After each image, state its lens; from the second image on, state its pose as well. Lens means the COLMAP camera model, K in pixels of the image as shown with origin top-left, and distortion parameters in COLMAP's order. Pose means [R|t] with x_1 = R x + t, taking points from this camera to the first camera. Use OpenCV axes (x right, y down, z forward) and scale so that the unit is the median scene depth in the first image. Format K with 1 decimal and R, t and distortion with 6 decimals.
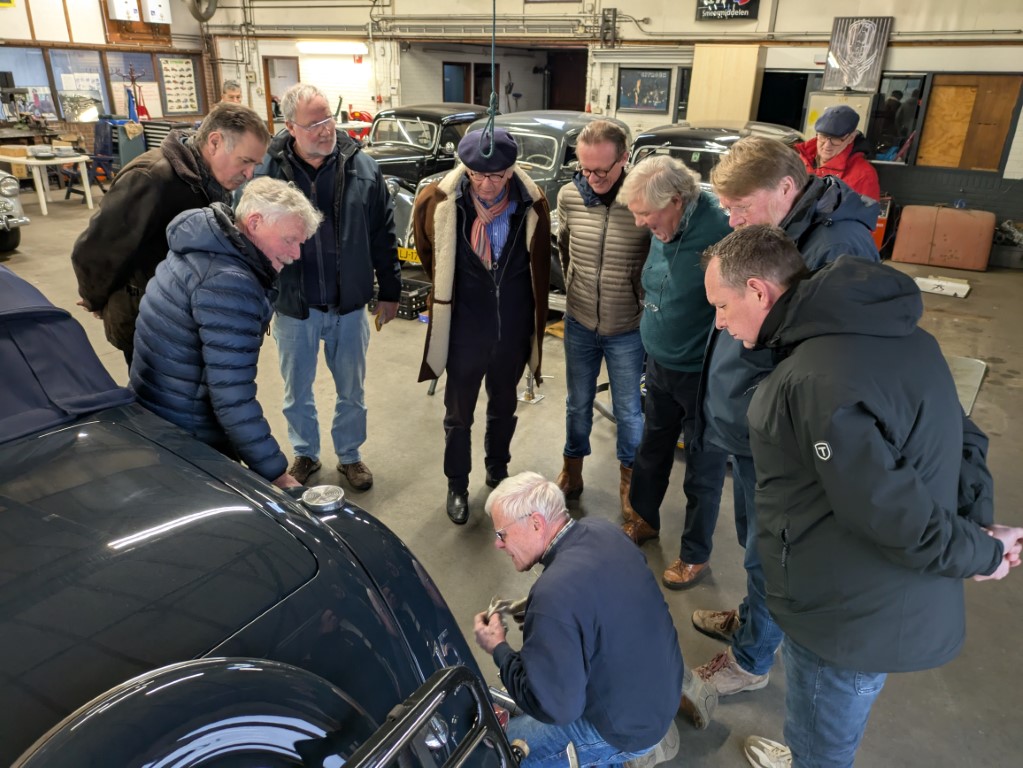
lens RADIAL K [[751.9, 0, 509.0], [0, 751.9, 383.8], [0, 0, 1]] dist [0.032625, -0.019646]
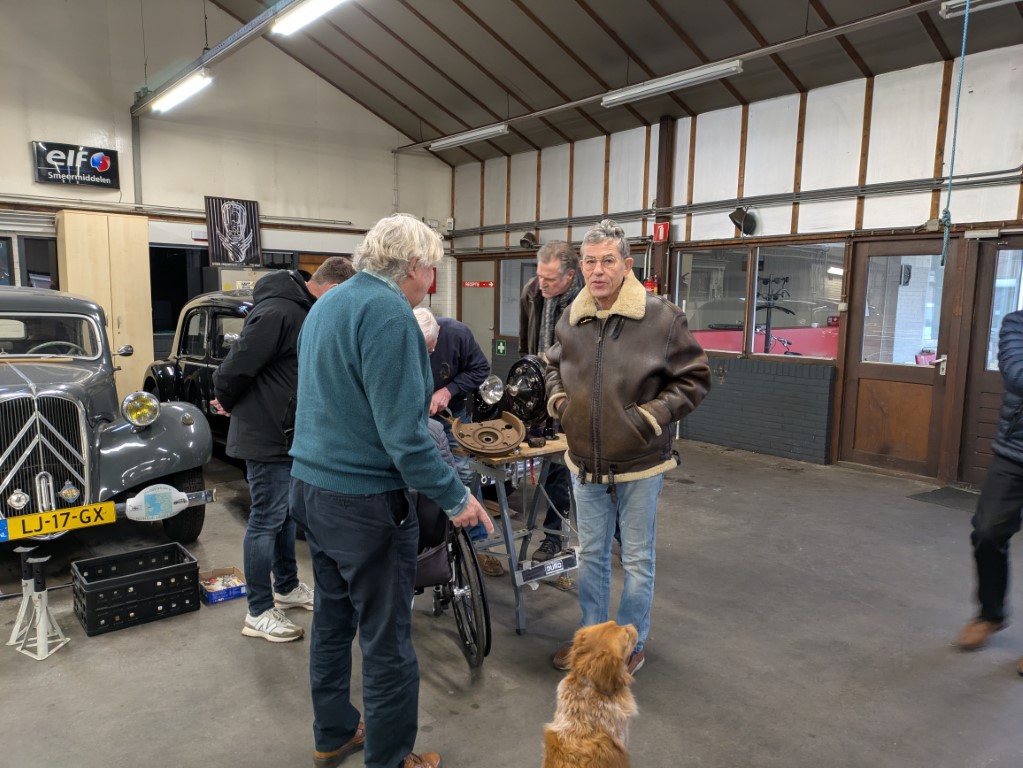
lens RADIAL K [[751.9, 0, 513.1], [0, 751.9, 387.3], [0, 0, 1]] dist [0.032625, -0.019646]
pose [[0.332053, -0.135645, 0.933457, -0.390481], [0.357060, 0.934041, 0.008715, -0.116521], [-0.873069, 0.330407, 0.358584, 0.380062]]
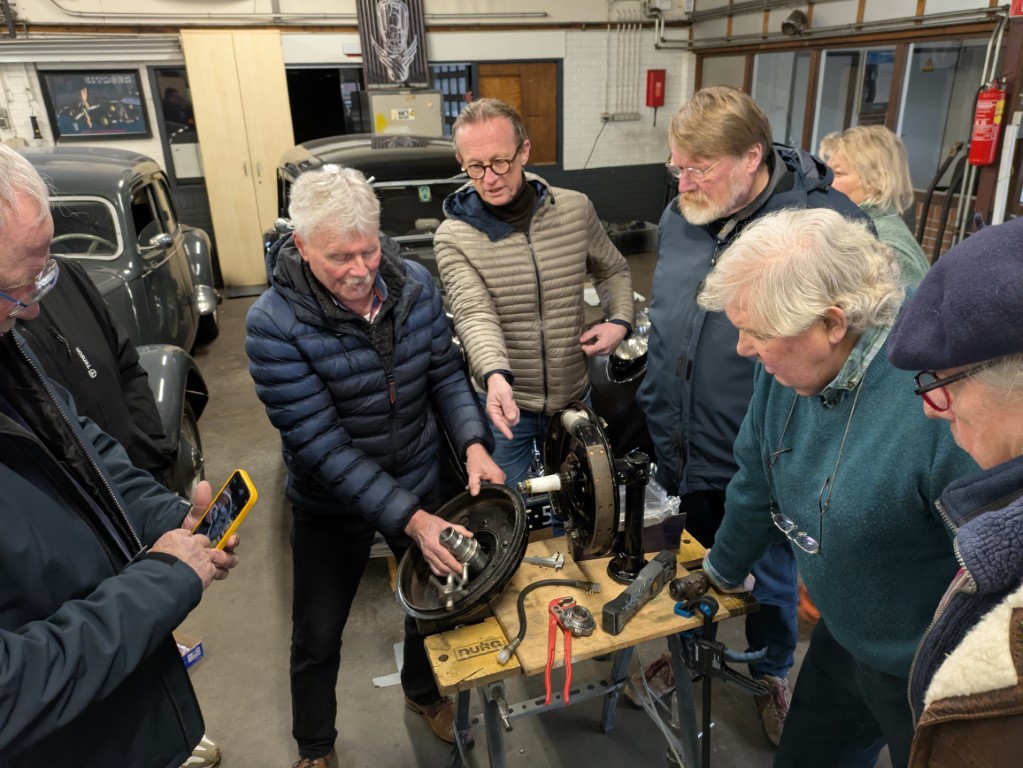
lens RADIAL K [[751.9, 0, 507.4], [0, 751.9, 390.3], [0, 0, 1]] dist [0.032625, -0.019646]
pose [[0.643494, -0.328563, 0.691348, -0.139633], [0.334121, 0.933171, 0.132496, -0.156201], [-0.688679, 0.145733, 0.710270, 0.402621]]
